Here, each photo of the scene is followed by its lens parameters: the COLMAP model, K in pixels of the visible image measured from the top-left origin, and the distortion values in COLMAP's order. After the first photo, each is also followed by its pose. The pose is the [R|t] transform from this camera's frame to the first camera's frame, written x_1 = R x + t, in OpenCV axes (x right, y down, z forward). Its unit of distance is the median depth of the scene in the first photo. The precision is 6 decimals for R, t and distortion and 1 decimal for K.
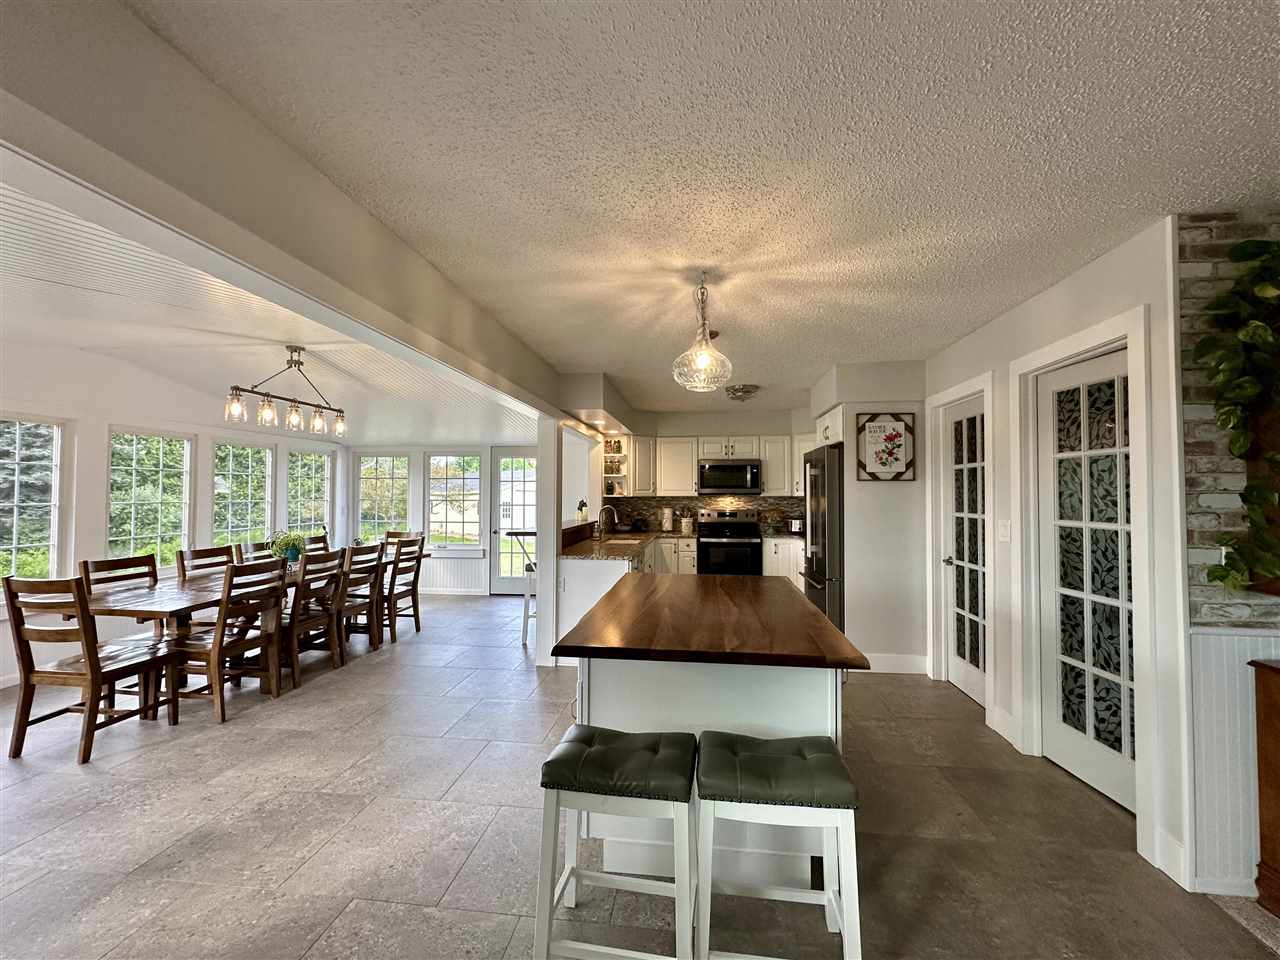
lens RADIAL K [[518.1, 0, 629.8], [0, 518.1, 482.8], [0, 0, 1]] dist [-0.003526, -0.000066]
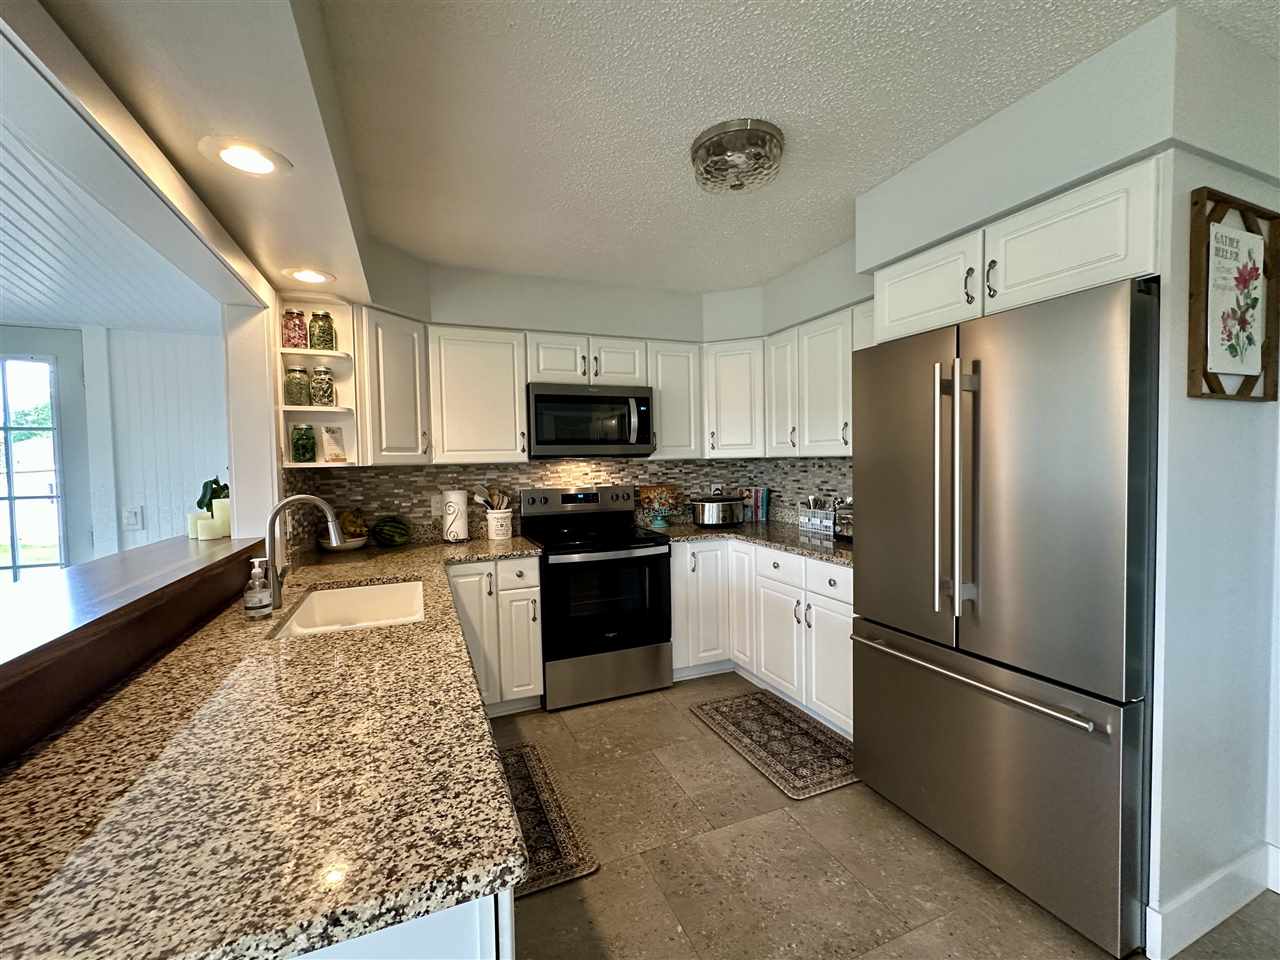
lens RADIAL K [[518.1, 0, 619.1], [0, 518.1, 484.8], [0, 0, 1]] dist [-0.003526, -0.000066]
pose [[0.868513, -0.037679, 0.494233, -0.026877], [0.007923, 0.998034, 0.062165, 0.018455], [-0.495603, -0.050075, 0.867104, 0.568412]]
